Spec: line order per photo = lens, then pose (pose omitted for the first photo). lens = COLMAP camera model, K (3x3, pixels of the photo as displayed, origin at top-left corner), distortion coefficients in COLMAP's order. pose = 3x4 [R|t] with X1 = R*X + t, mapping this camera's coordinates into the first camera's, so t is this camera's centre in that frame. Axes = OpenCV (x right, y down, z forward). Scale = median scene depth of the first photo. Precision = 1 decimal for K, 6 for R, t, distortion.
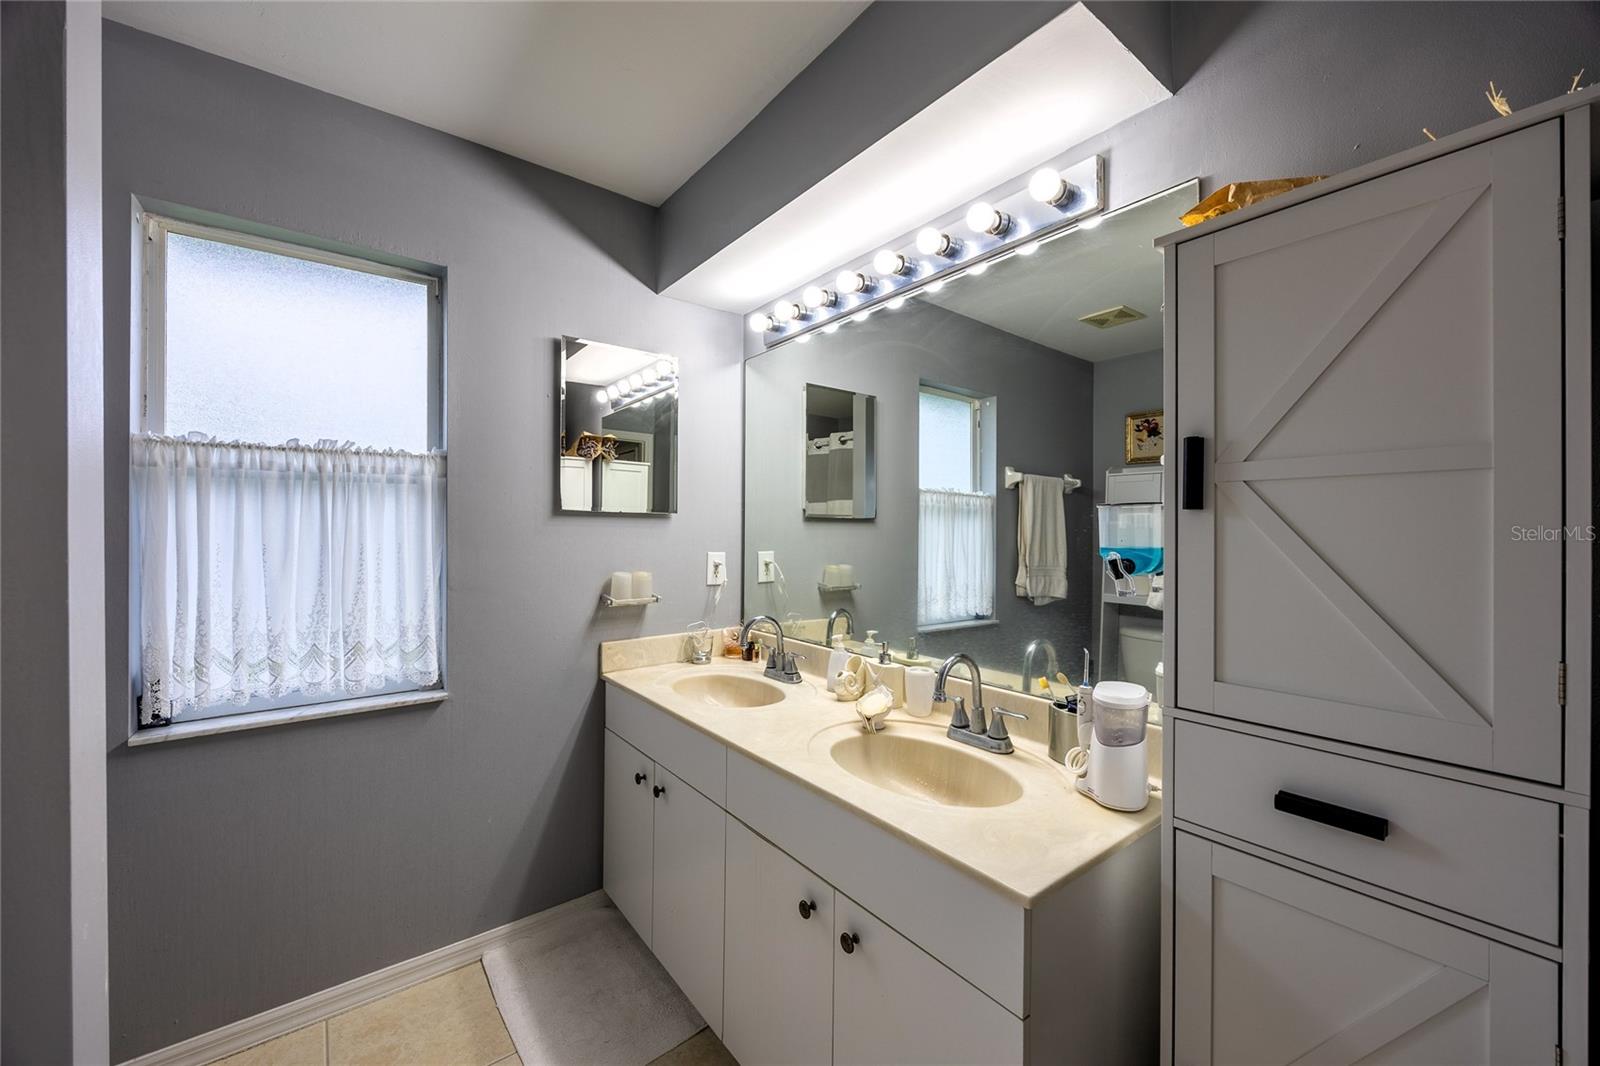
lens RADIAL K [[617.3, 0, 794.5], [0, 617.3, 534.8], [0, 0, 1]] dist [-0.002319, 0.000022]
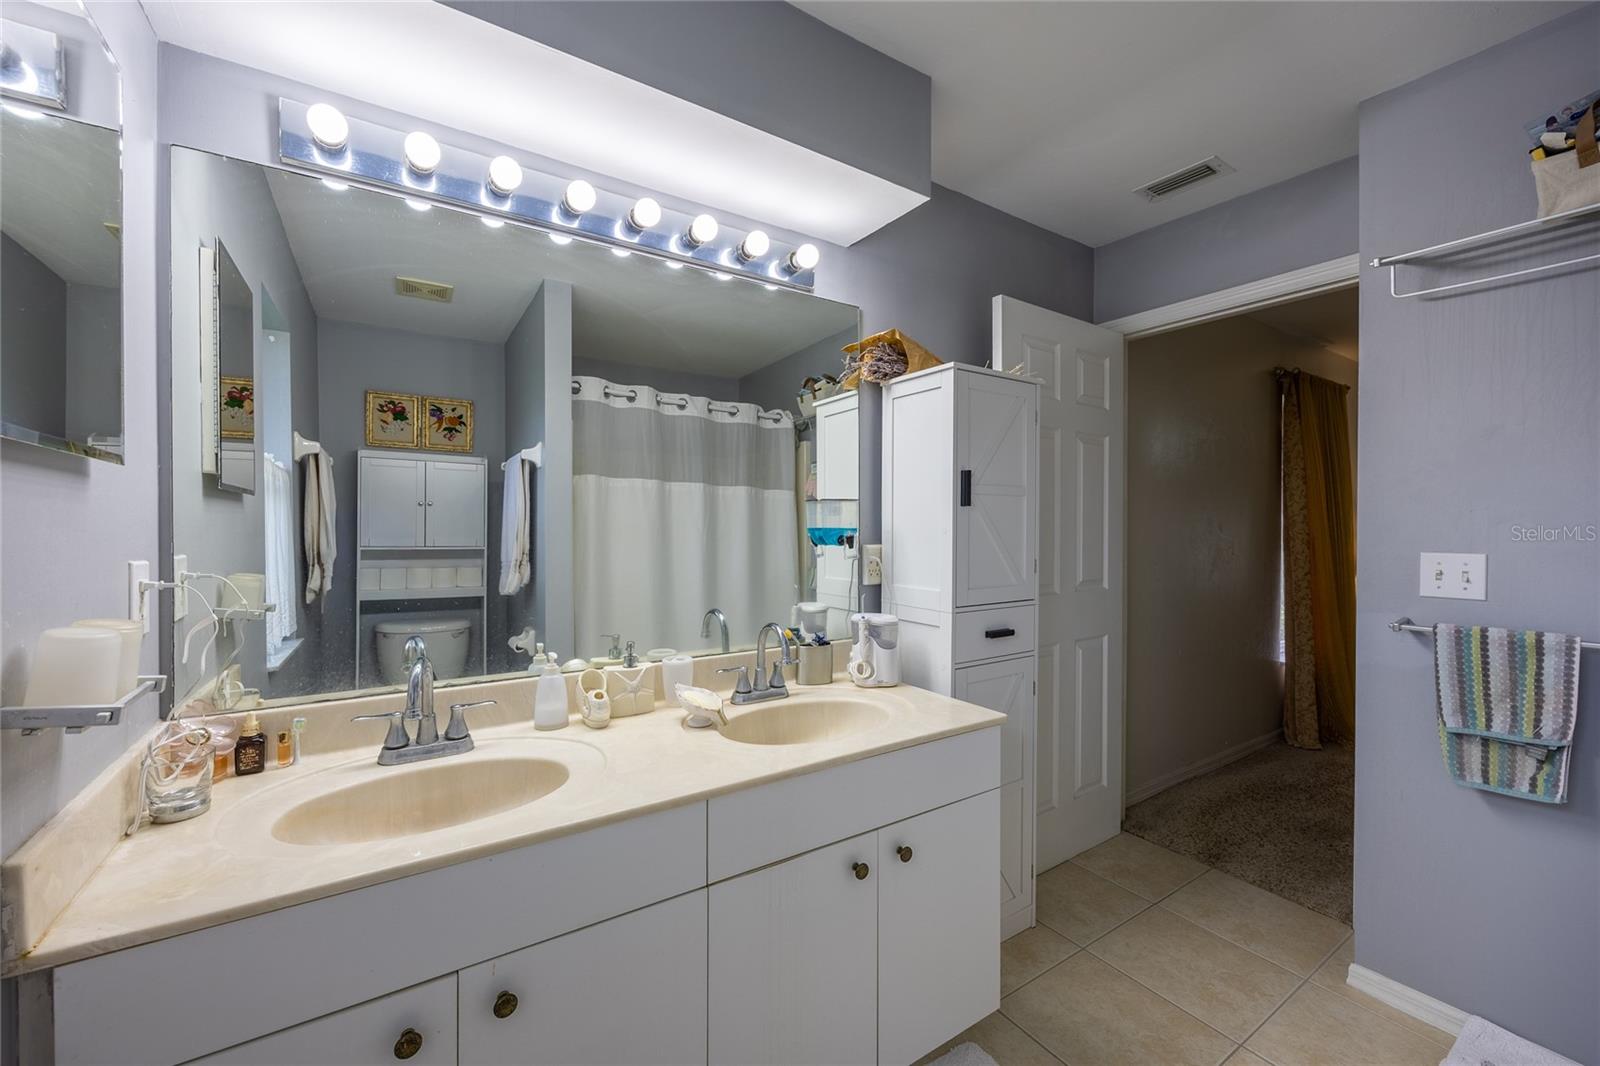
lens RADIAL K [[617.3, 0, 794.5], [0, 617.3, 534.8], [0, 0, 1]] dist [-0.002319, 0.000022]
pose [[0.074692, -0.016453, 0.997071, -0.374623], [0.003428, 0.999862, 0.016242, 0.004053], [-0.997201, 0.002204, 0.074738, 0.372347]]
